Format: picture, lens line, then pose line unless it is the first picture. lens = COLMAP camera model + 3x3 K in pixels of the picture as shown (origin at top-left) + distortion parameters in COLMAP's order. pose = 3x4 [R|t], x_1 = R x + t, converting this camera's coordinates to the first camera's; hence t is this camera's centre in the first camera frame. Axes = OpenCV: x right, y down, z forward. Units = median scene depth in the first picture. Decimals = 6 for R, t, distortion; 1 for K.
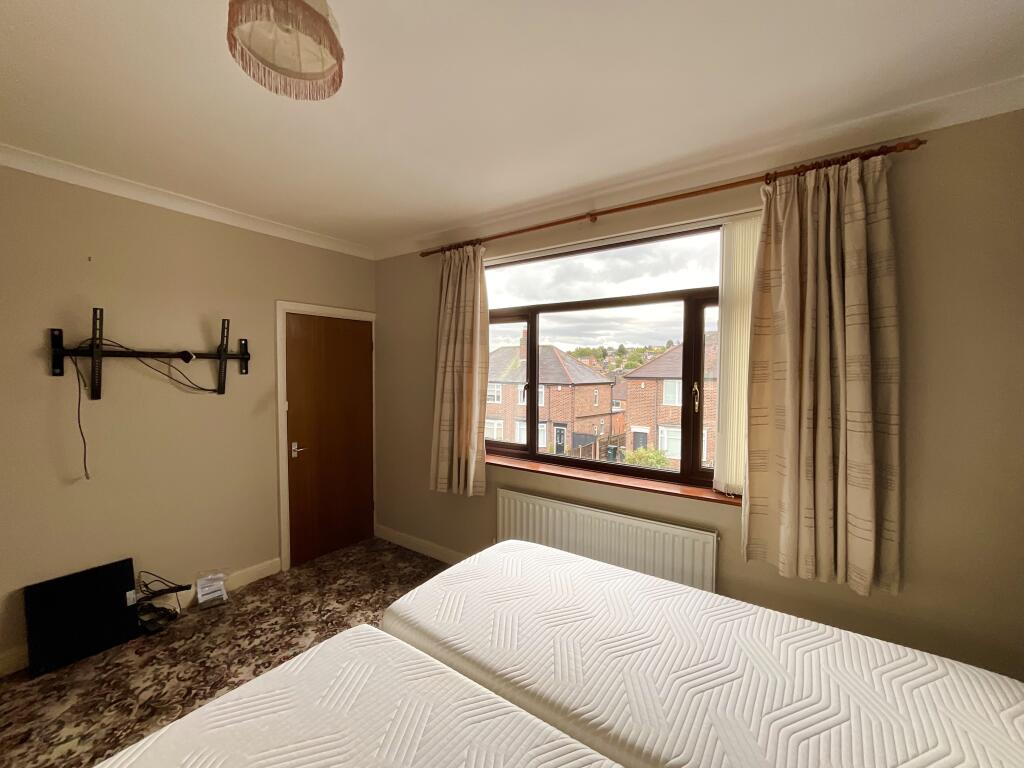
lens RADIAL K [[408.7, 0, 512.0], [0, 408.7, 384.0], [0, 0, 1]] dist [-0.008400, 0.000700]
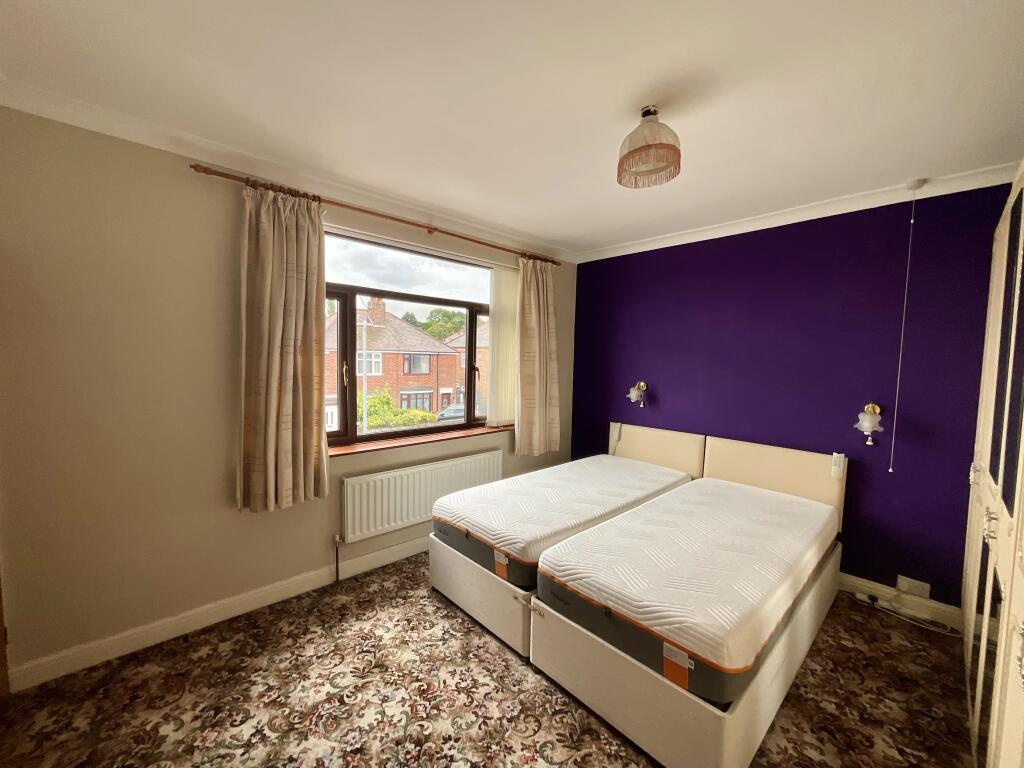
lens RADIAL K [[408.7, 0, 512.0], [0, 408.7, 384.0], [0, 0, 1]] dist [-0.008400, 0.000700]
pose [[0.205460, -0.063949, 0.976574, -0.939122], [0.007626, 0.997937, 0.063743, -0.019684], [-0.978636, -0.005649, 0.205524, 0.481982]]
